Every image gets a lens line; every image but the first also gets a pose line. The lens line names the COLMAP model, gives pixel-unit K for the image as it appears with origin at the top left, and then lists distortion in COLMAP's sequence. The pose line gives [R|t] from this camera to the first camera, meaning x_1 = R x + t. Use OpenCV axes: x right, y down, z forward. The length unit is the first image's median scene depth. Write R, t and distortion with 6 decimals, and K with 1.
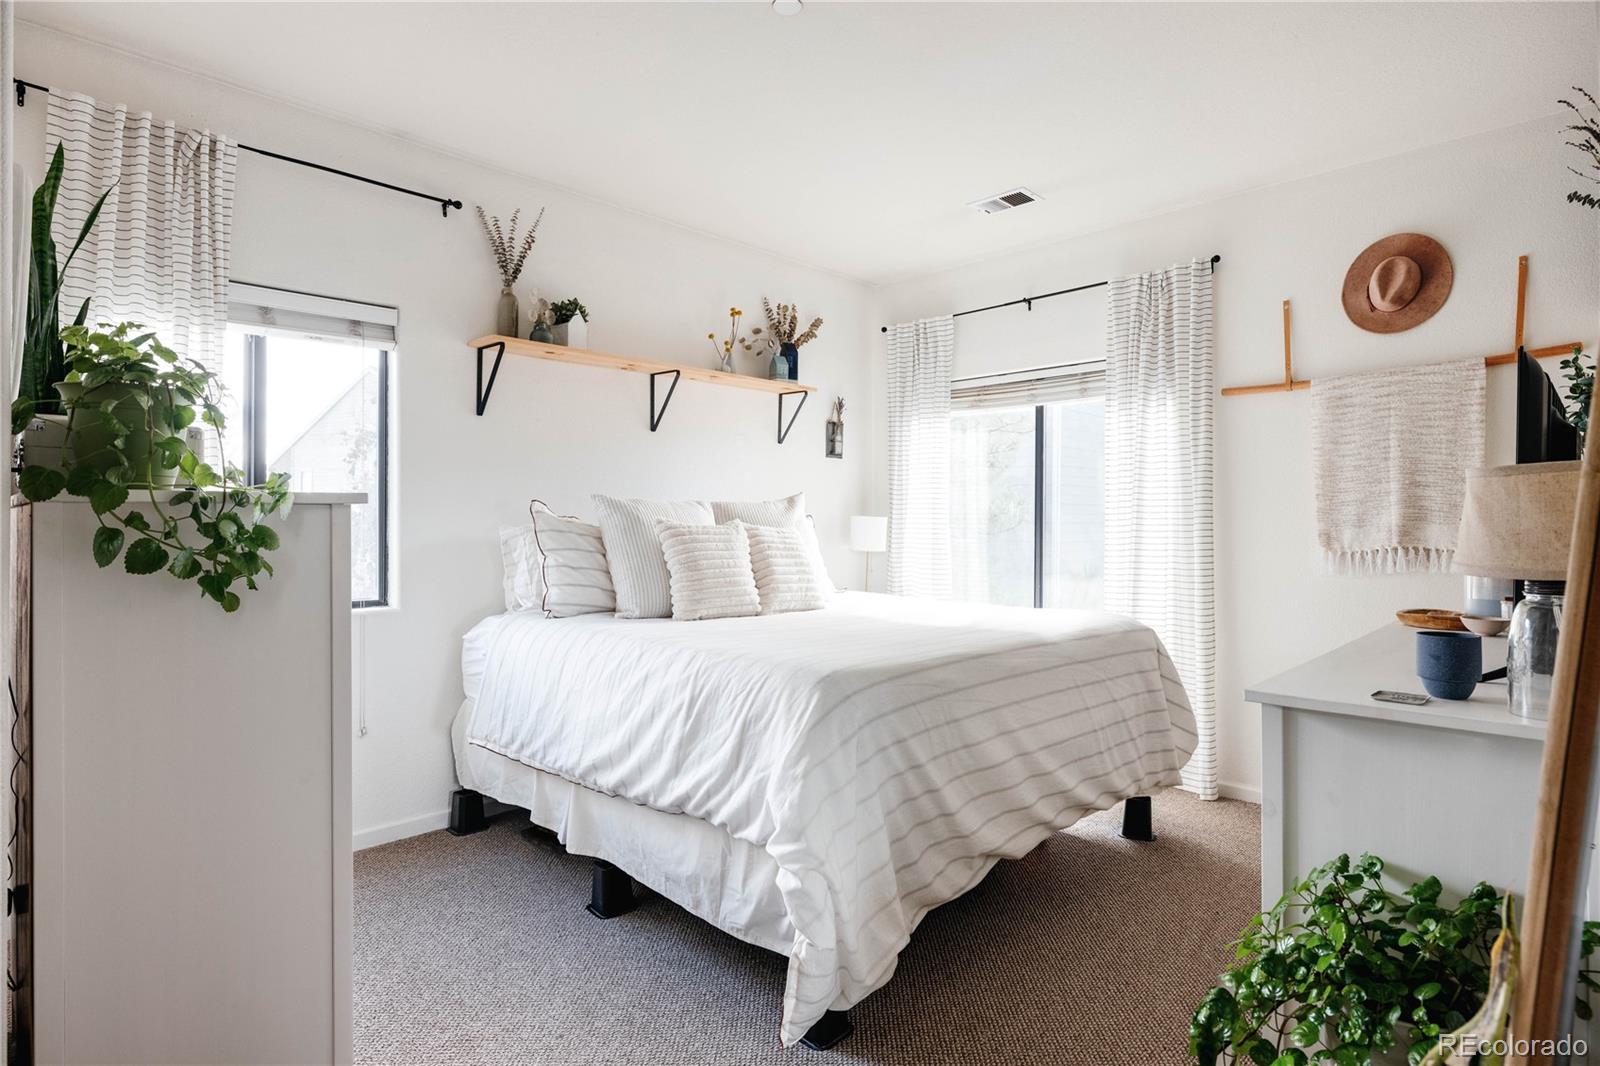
lens RADIAL K [[839.1, 0, 794.1], [0, 839.1, 521.2], [0, 0, 1]] dist [-0.004051, 0.001991]
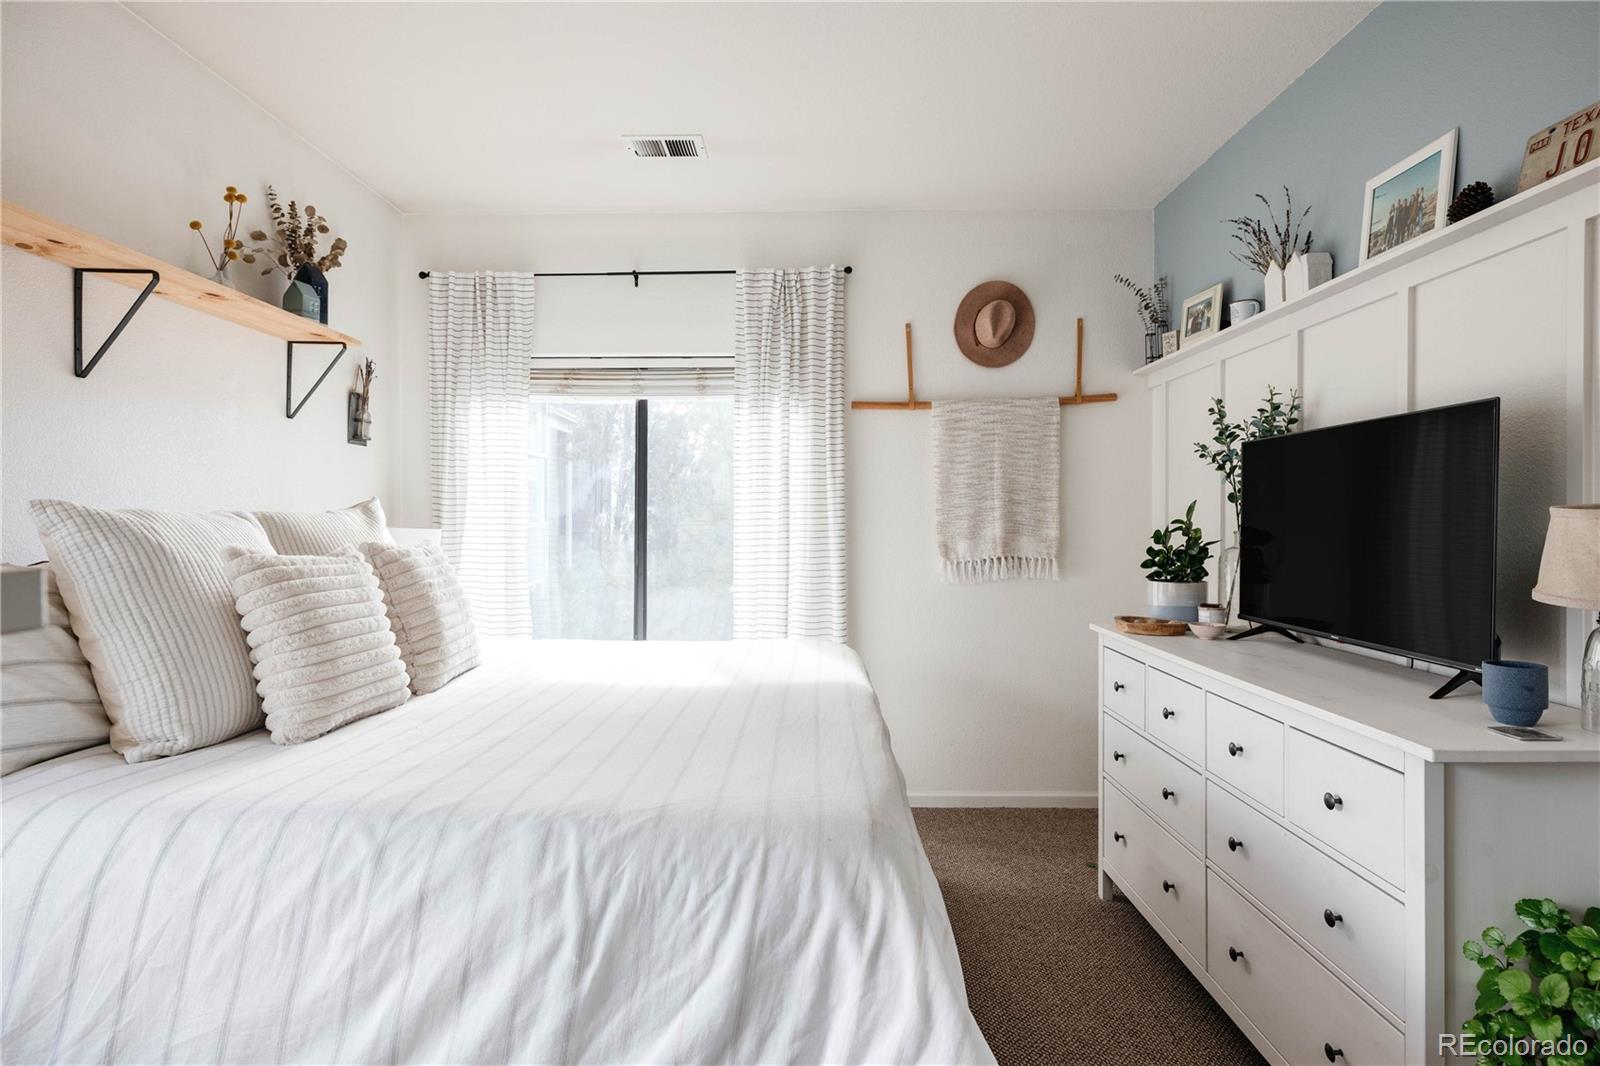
lens RADIAL K [[828.1, 0, 796.5], [0, 828.1, 525.0], [0, 0, 1]] dist [0.001159, 0.000148]
pose [[0.720954, -0.006872, 0.692949, -0.238338], [0.000635, 0.999957, 0.009257, -0.021045], [-0.692983, -0.006234, 0.720927, 0.354325]]
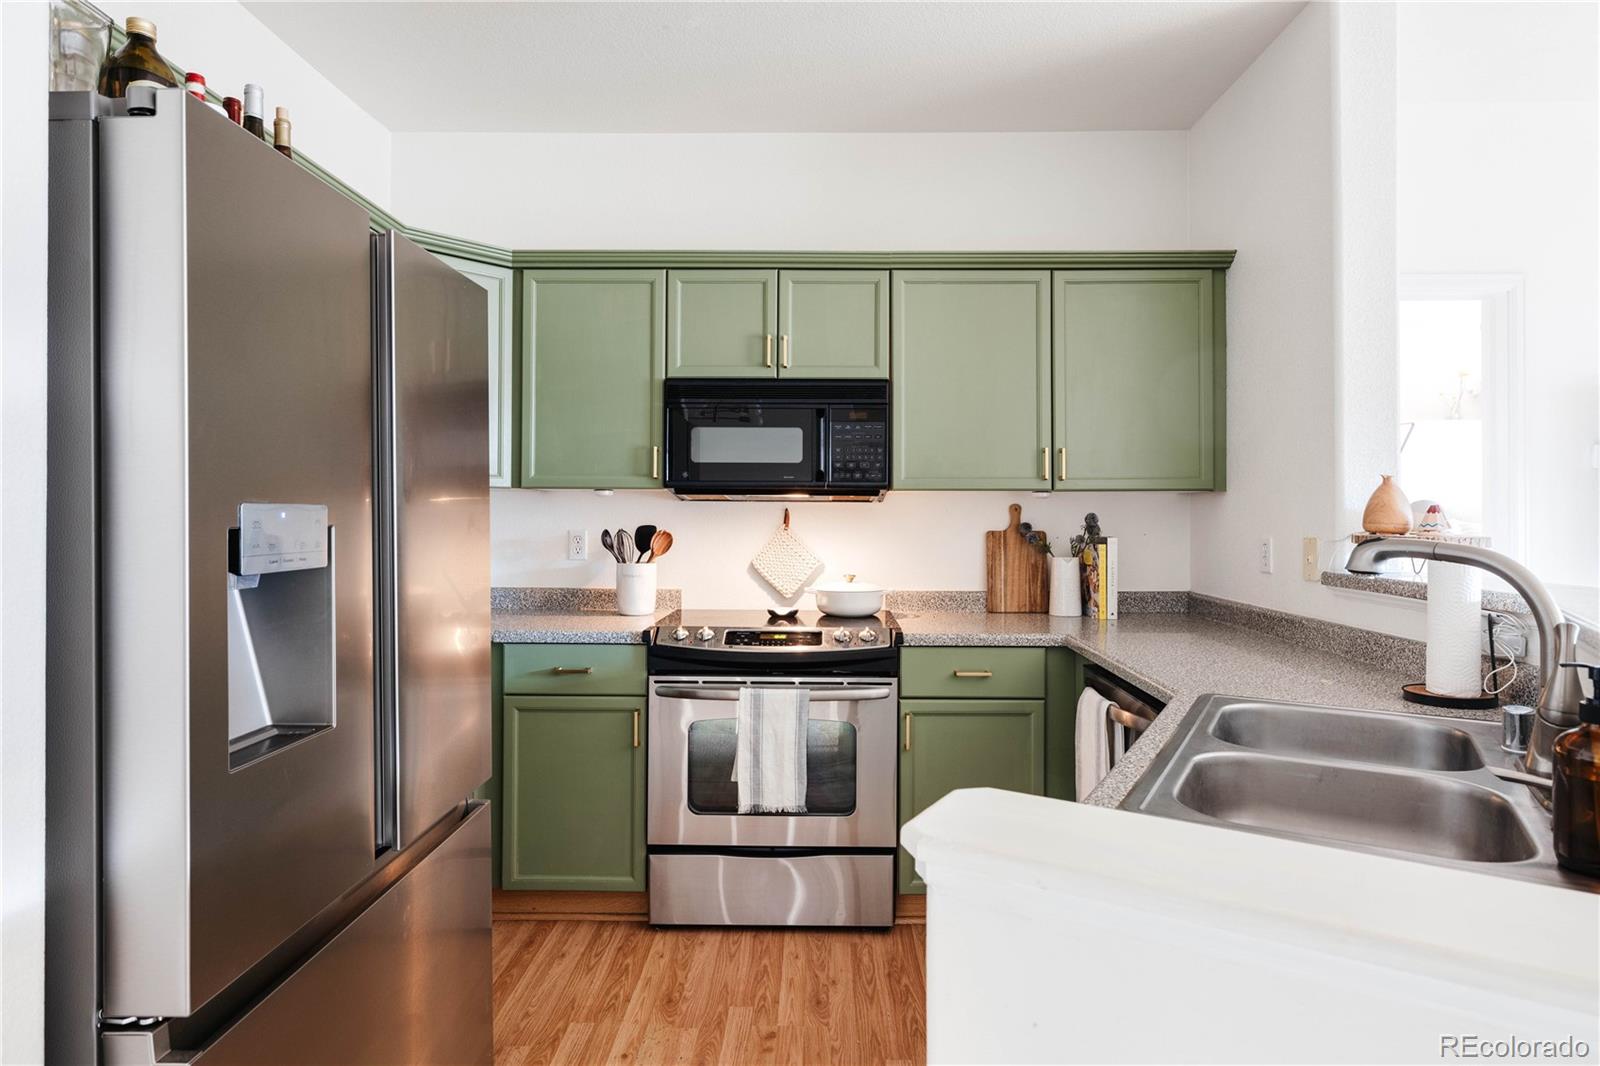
lens RADIAL K [[839.1, 0, 794.1], [0, 839.1, 521.2], [0, 0, 1]] dist [-0.004051, 0.001991]
pose [[0.695679, -0.001184, -0.718352, 0.200651], [0.004934, 0.999983, 0.003130, -0.009479], [0.718336, -0.005722, 0.695673, -1.014836]]
